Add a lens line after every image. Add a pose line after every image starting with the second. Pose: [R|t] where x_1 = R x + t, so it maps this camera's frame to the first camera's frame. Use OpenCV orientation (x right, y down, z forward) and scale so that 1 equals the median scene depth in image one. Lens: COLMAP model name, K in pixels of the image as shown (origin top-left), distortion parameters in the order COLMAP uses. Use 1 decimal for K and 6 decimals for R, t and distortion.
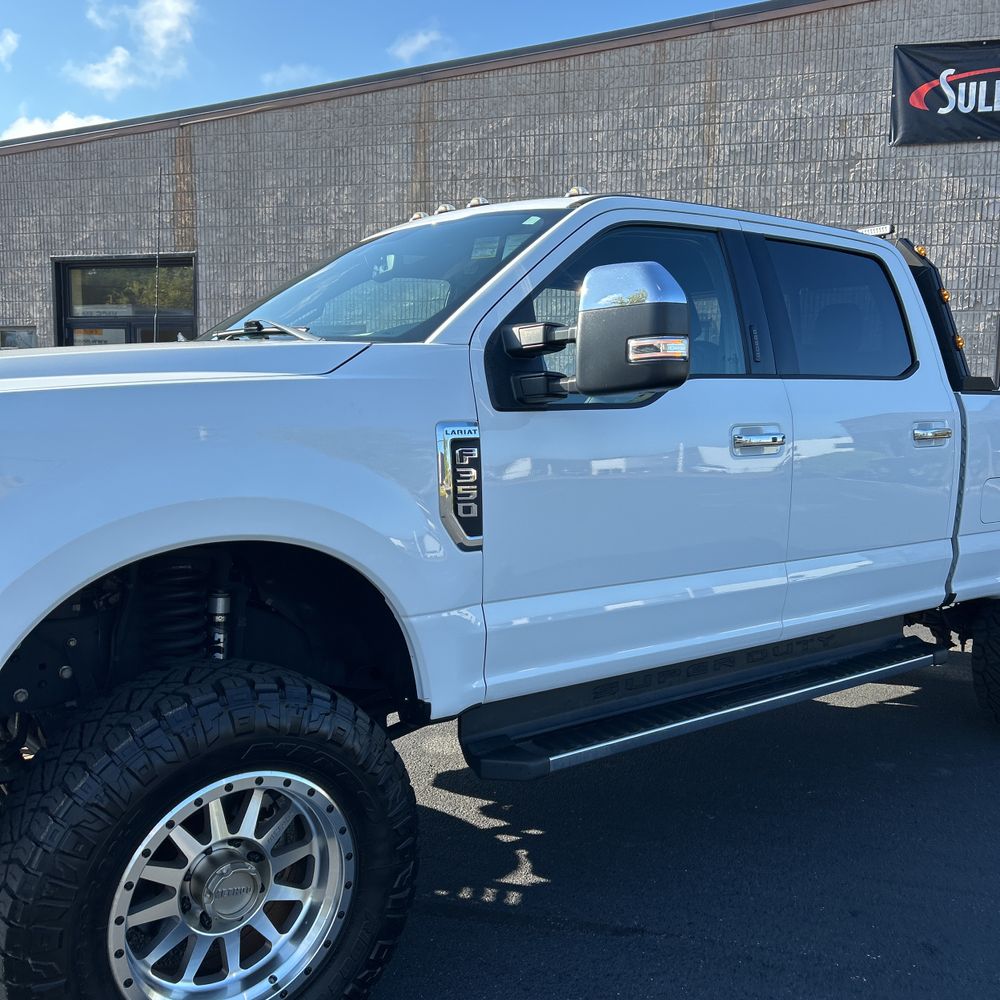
lens RADIAL K [[1006.3, 0, 497.8], [0, 1006.3, 494.4], [0, 0, 1]] dist [0.043385, 0.000000]
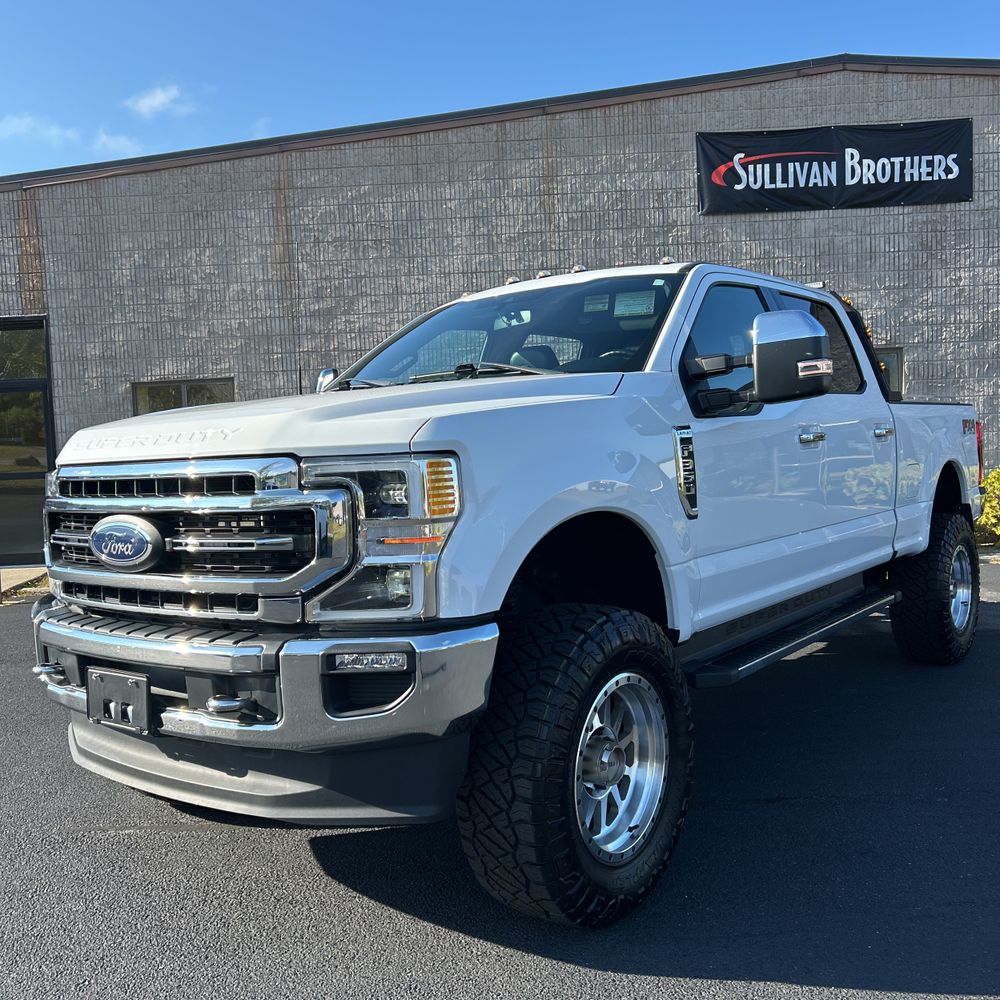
lens RADIAL K [[1006.3, 0, 491.0], [0, 1006.3, 505.9], [0, 0, 1]] dist [0.043385, 0.000000]
pose [[0.966293, -0.068692, 0.248110, -0.161302], [0.078934, 0.996380, -0.031561, 0.015236], [-0.245044, 0.050081, 0.968218, -0.069356]]
